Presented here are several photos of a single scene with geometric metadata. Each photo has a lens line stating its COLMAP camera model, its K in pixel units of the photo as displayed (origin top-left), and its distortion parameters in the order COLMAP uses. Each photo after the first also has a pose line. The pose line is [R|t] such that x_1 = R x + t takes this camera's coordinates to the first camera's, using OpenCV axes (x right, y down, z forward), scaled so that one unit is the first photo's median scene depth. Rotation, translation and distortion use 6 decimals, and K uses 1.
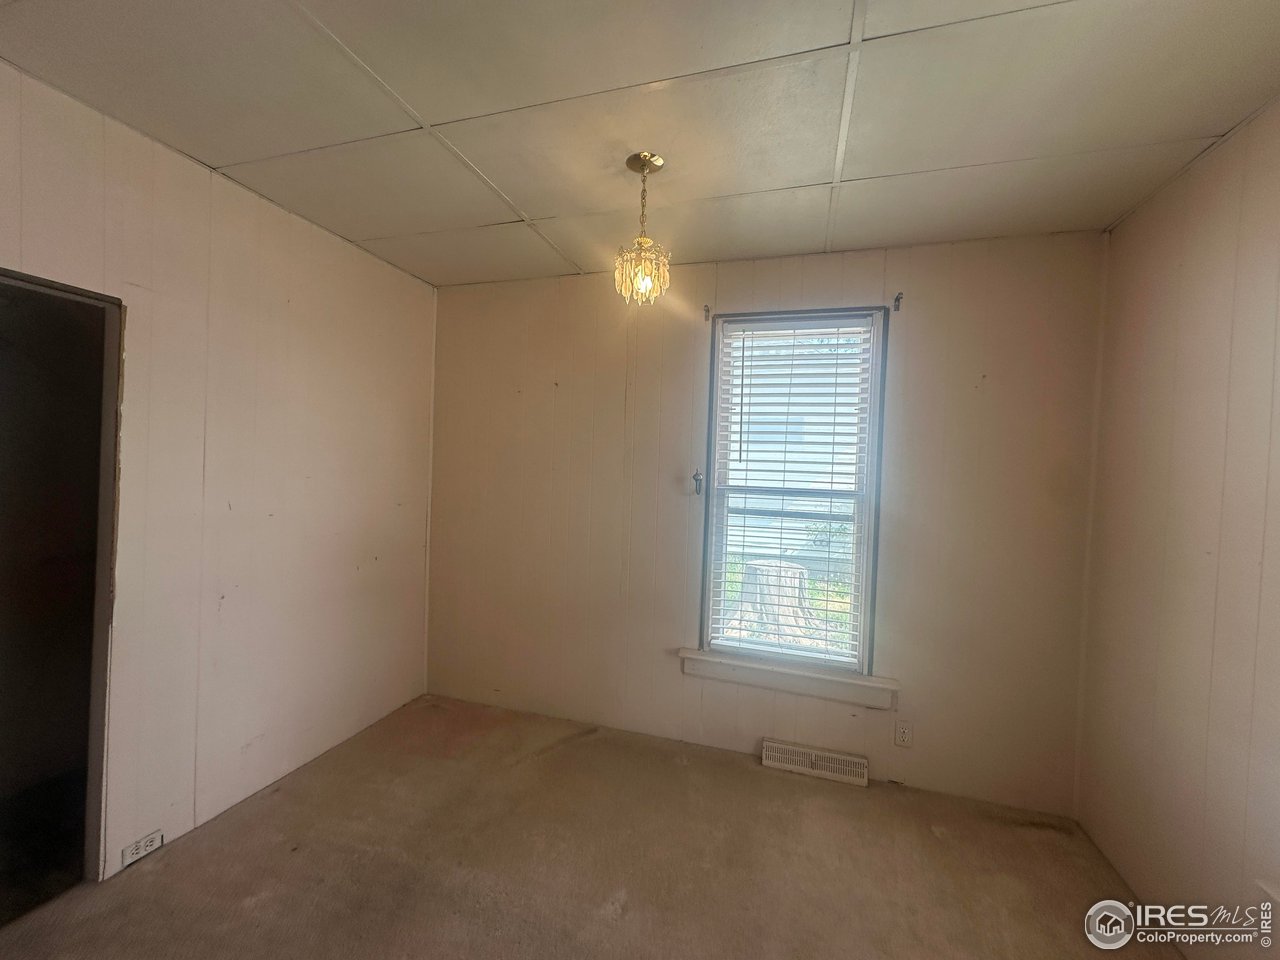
lens RADIAL K [[508.5, 0, 638.0], [0, 508.5, 484.4], [0, 0, 1]] dist [-0.000959, -0.000371]
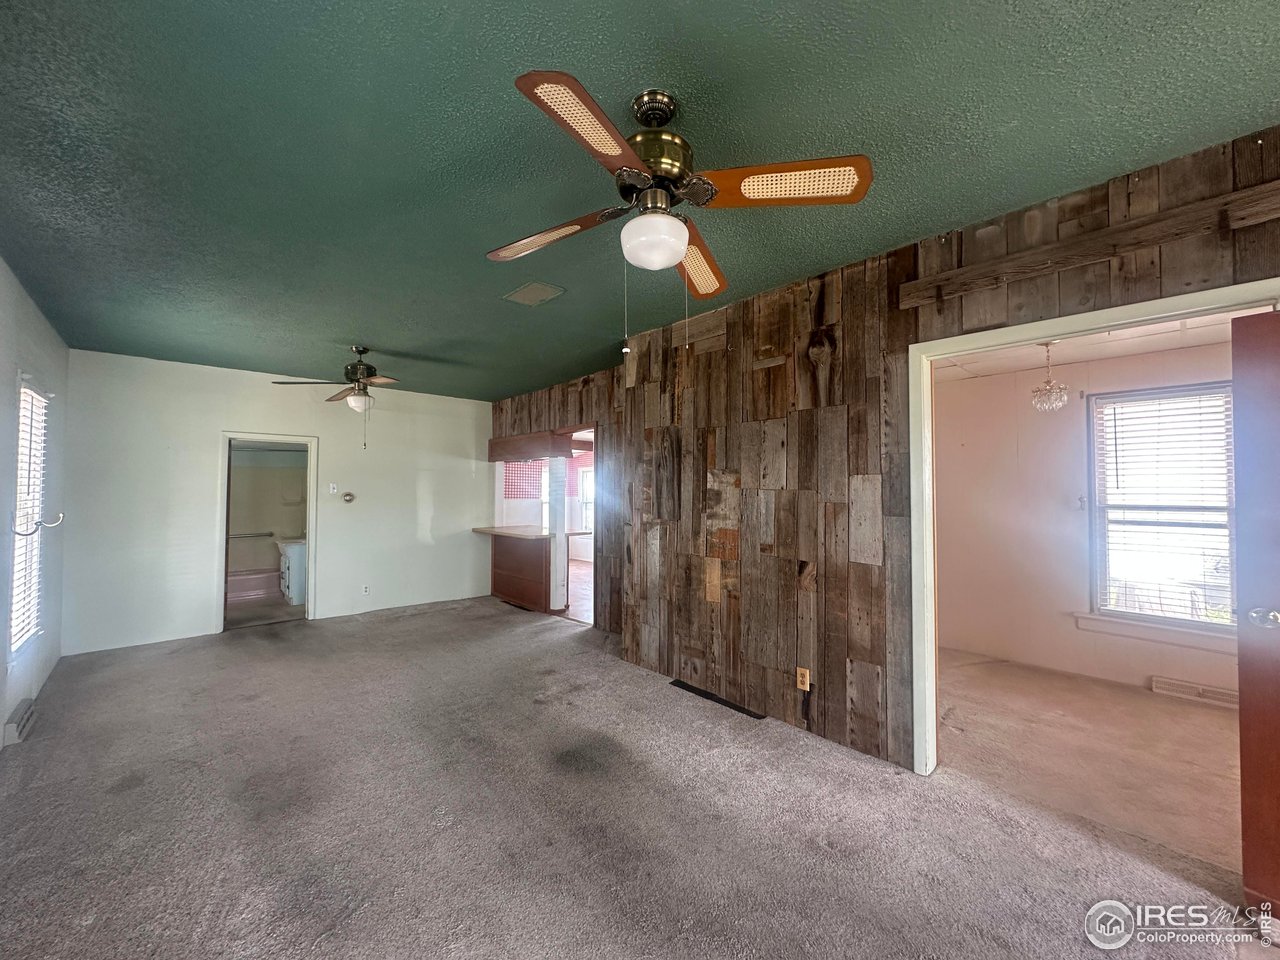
lens RADIAL K [[508.5, 0, 642.2], [0, 508.5, 475.2], [0, 0, 1]] dist [-0.000959, -0.000371]
pose [[0.852764, -0.054439, -0.519452, -0.215856], [0.036307, 0.998326, -0.045022, -0.067242], [0.521033, 0.019534, 0.853313, -1.021972]]
